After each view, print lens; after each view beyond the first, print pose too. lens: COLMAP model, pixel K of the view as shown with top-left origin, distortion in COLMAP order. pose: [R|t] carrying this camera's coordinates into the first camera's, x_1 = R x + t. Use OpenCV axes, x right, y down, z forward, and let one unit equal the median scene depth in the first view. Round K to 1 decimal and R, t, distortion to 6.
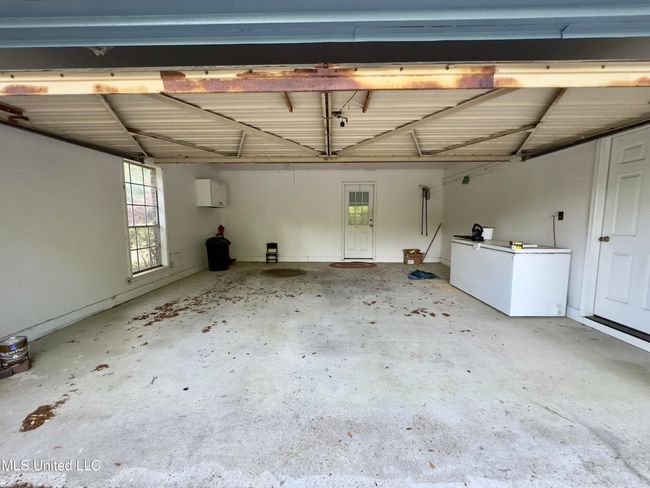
lens RADIAL K [[260.2, 0, 324.8], [0, 260.2, 245.2], [0, 0, 1]] dist [-0.004733, 0.001525]
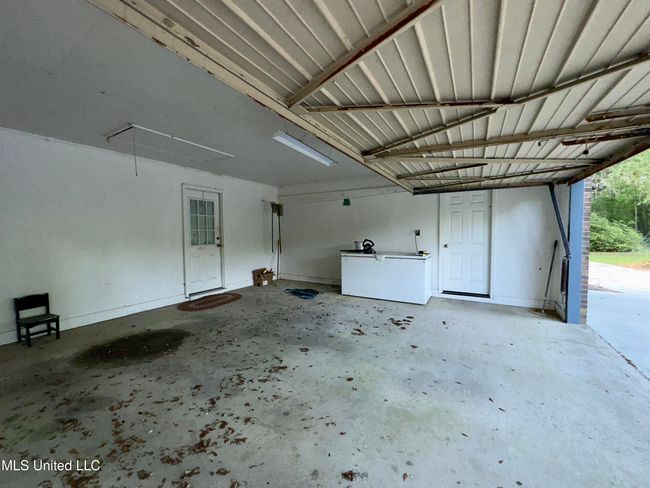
lens RADIAL K [[260.2, 0, 324.8], [0, 260.2, 242.8], [0, 0, 1]] dist [-0.004733, 0.001525]
pose [[0.479967, -0.037365, 0.876491, -0.591973], [0.097894, 0.995134, -0.011184, -0.074062], [-0.871808, 0.091171, 0.481289, 0.600499]]
